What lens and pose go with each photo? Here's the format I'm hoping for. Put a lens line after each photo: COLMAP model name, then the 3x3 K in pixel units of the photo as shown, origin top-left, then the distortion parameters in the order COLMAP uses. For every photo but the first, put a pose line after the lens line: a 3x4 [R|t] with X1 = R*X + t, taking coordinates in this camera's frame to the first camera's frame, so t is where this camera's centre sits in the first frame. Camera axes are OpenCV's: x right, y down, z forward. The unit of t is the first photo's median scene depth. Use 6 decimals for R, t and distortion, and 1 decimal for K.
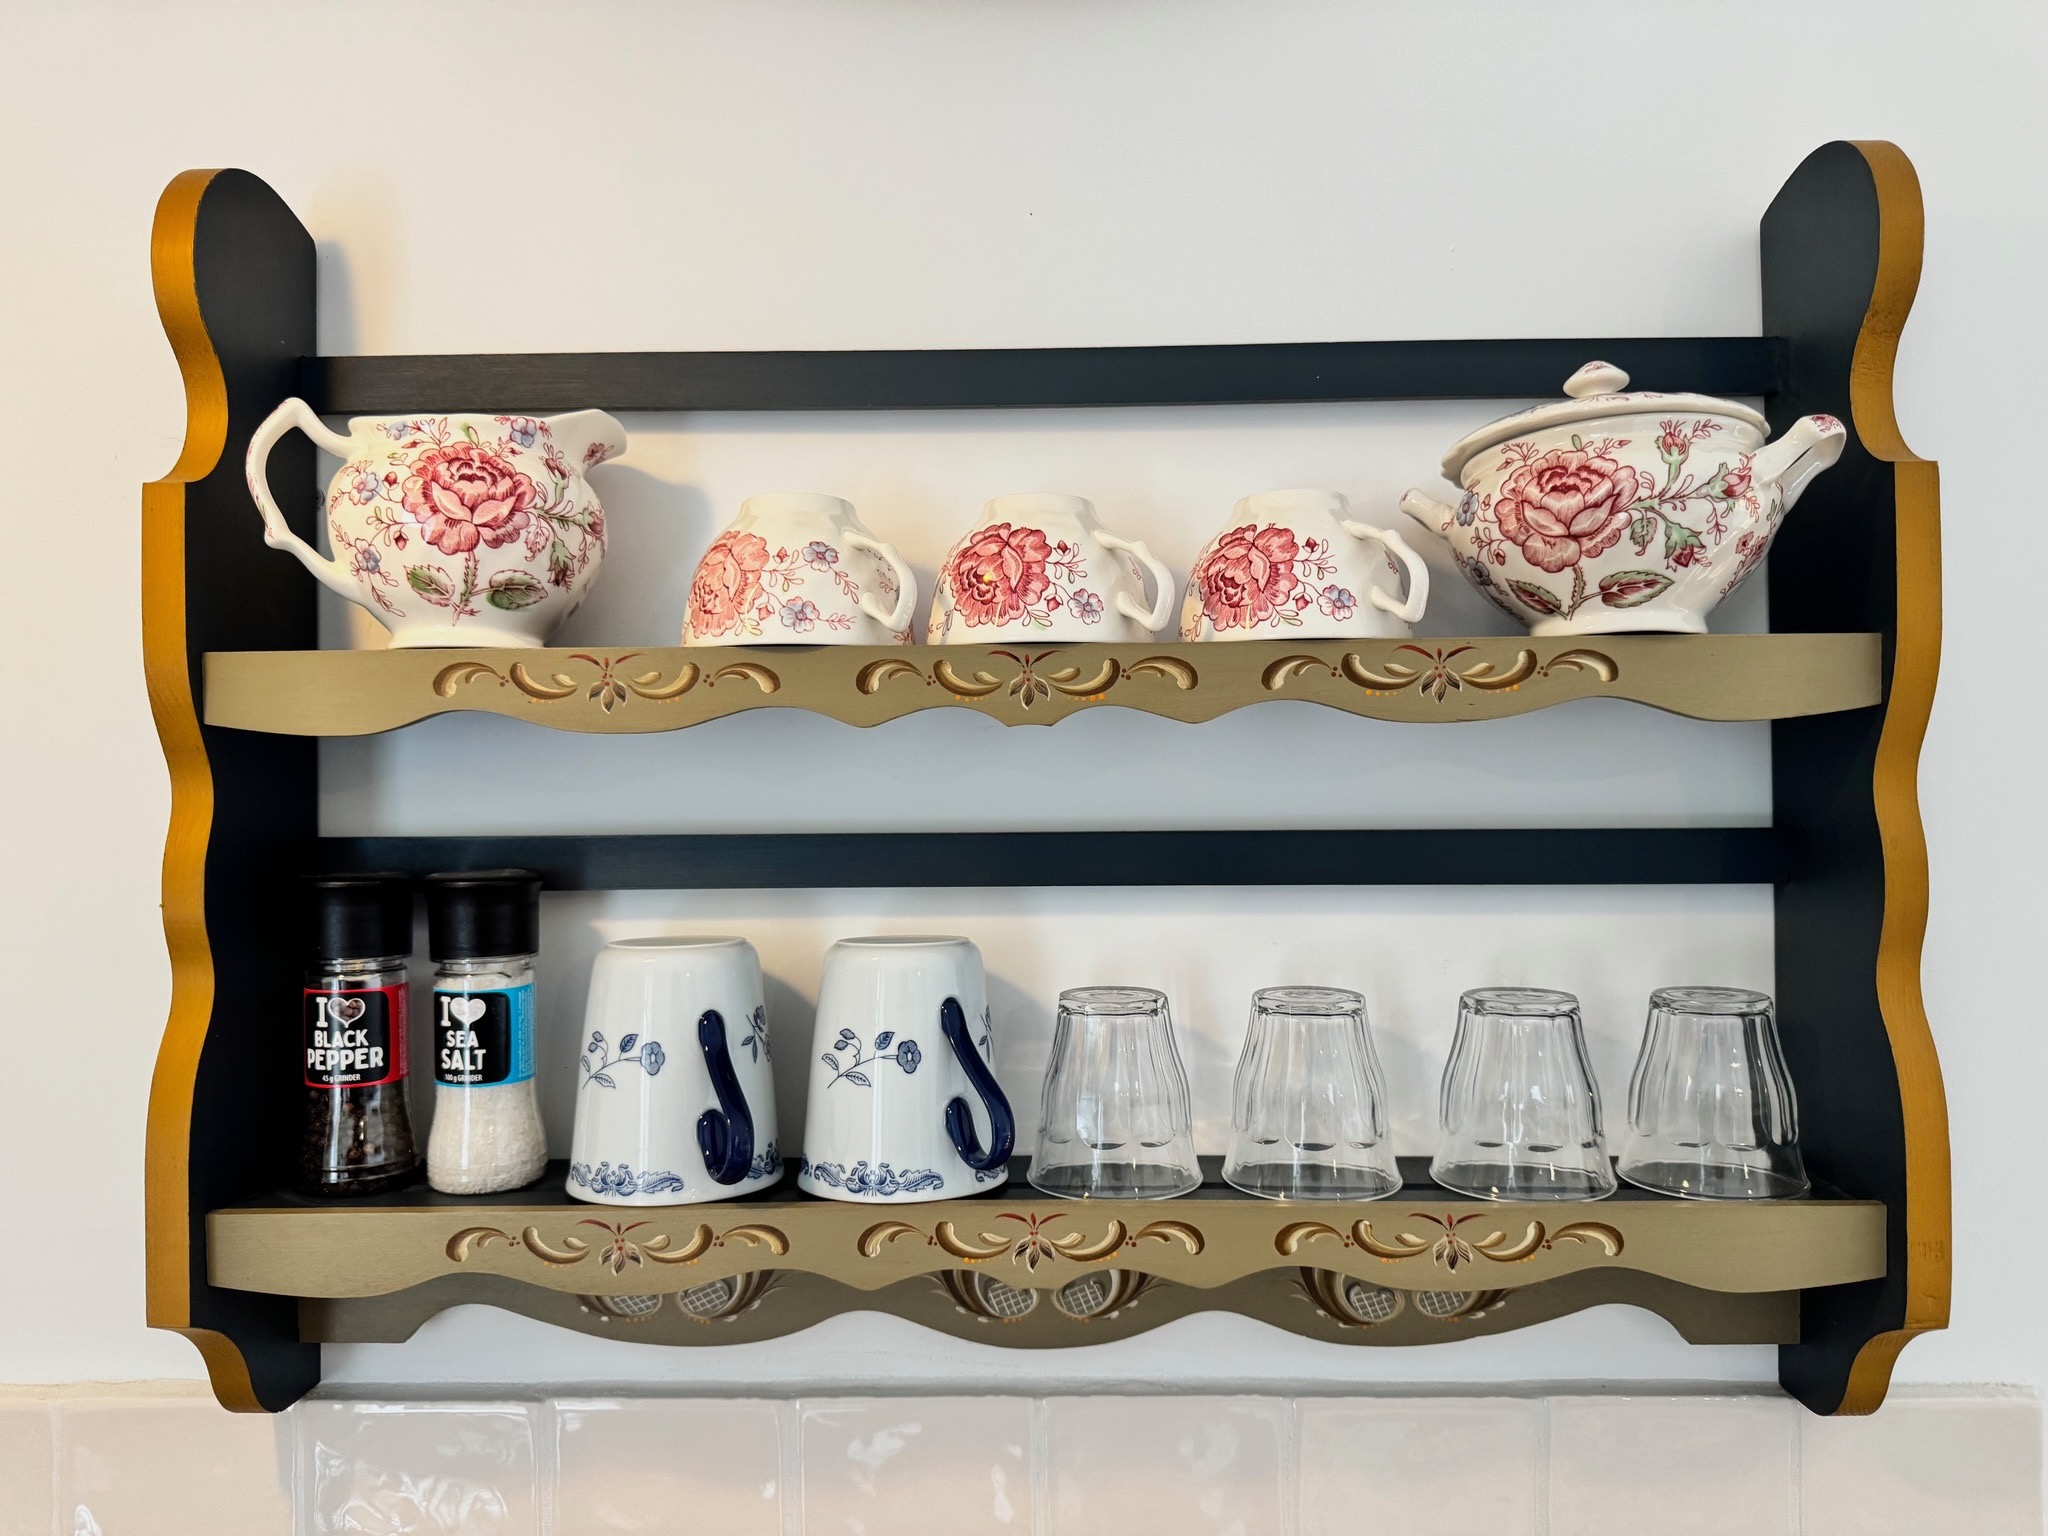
lens RADIAL K [[1428.1, 0, 1026.6], [0, 1428.1, 772.2], [0, 0, 1]] dist [0.003046, -0.004342]
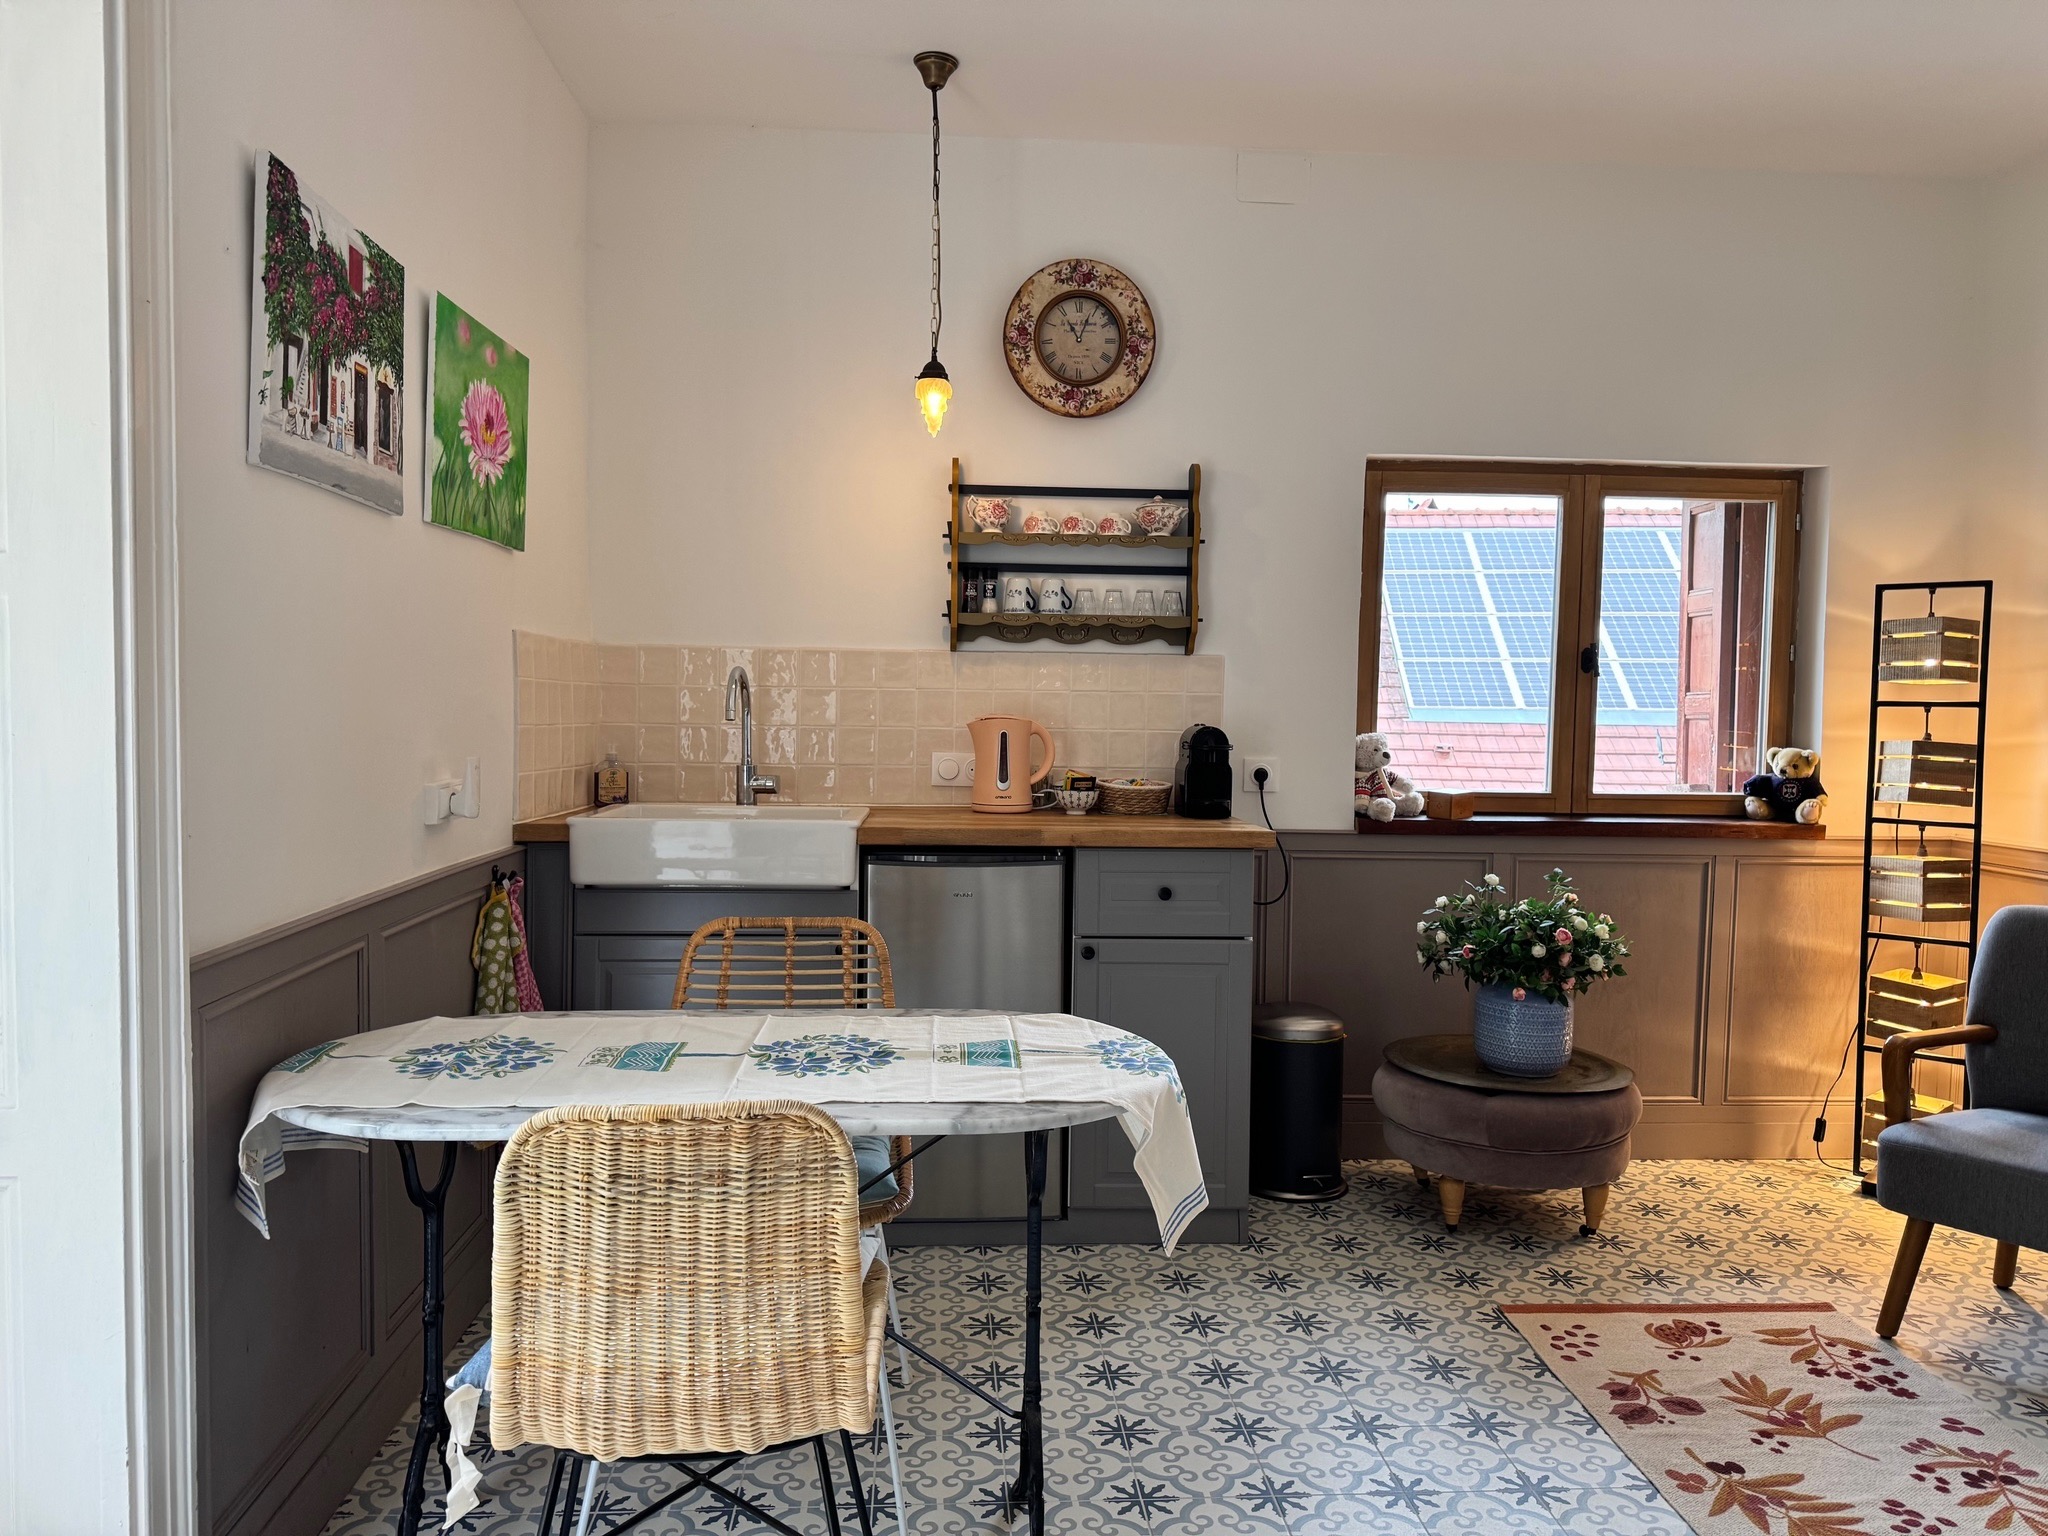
lens RADIAL K [[1428.1, 0, 1027.7], [0, 1428.1, 772.0], [0, 0, 1]] dist [0.003046, -0.004342]
pose [[0.994986, 0.013007, 0.099165, -0.835441], [-0.020434, 0.997030, 0.074252, 0.509477], [-0.097905, -0.075906, 0.992297, -5.525328]]
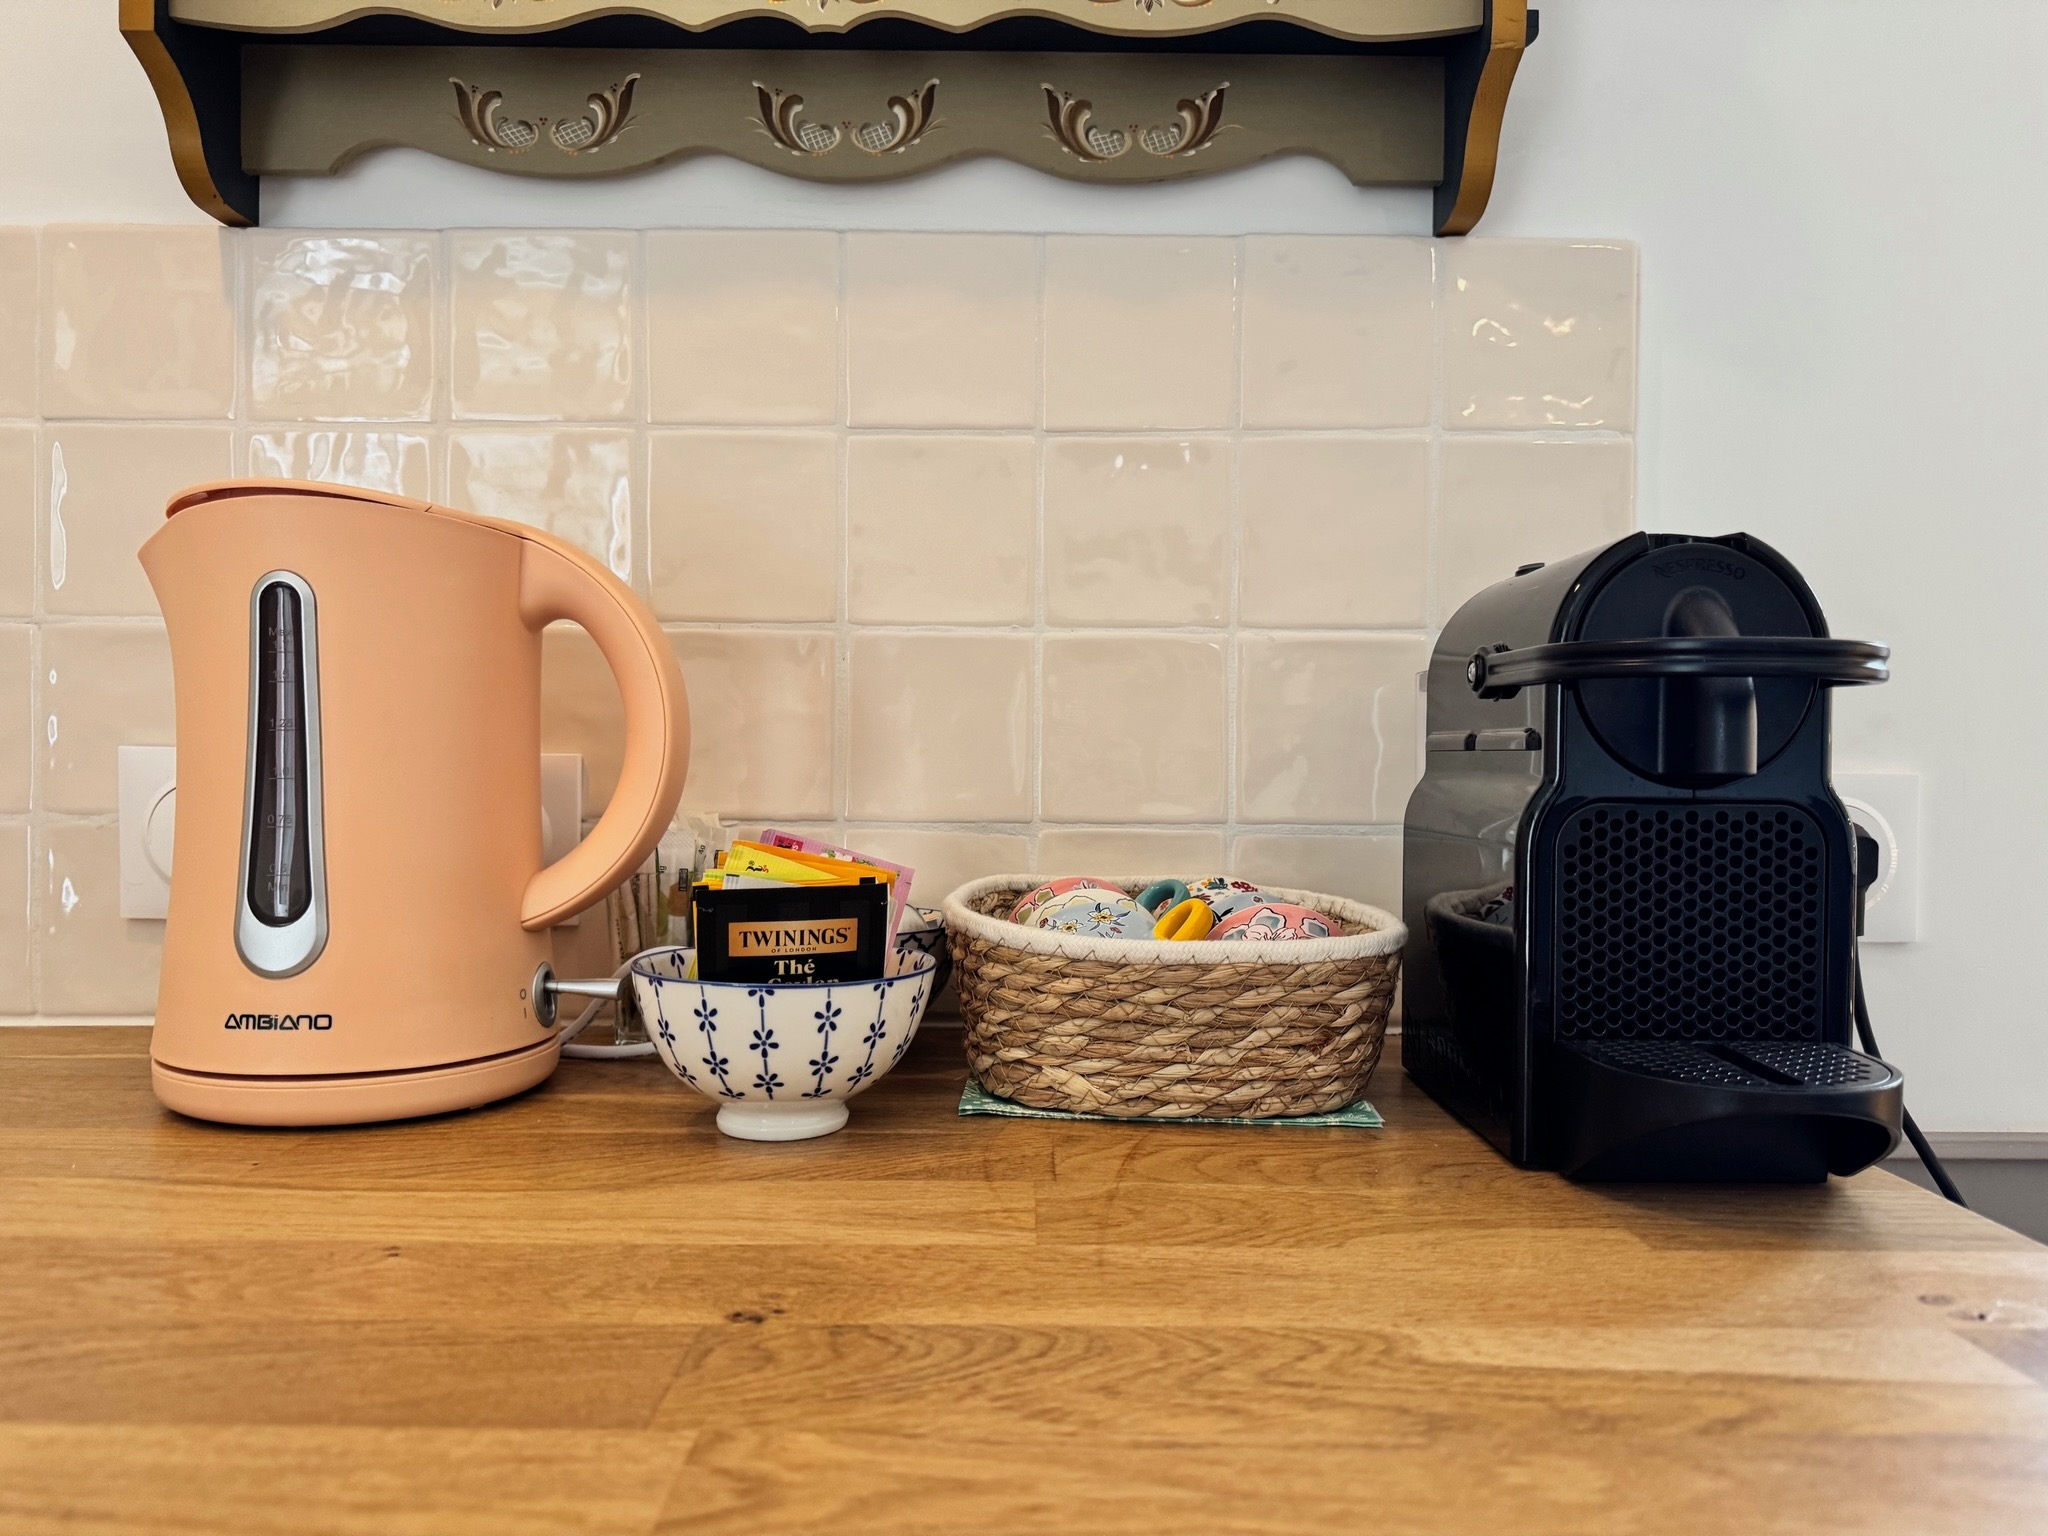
lens RADIAL K [[1428.1, 0, 1011.1], [0, 1428.1, 765.5], [0, 0, 1]] dist [0.003046, -0.004342]
pose [[0.999729, 0.011218, 0.020400, 0.138862], [-0.011821, 0.999491, 0.029644, 0.884634], [-0.020057, -0.029877, 0.999352, -0.271863]]
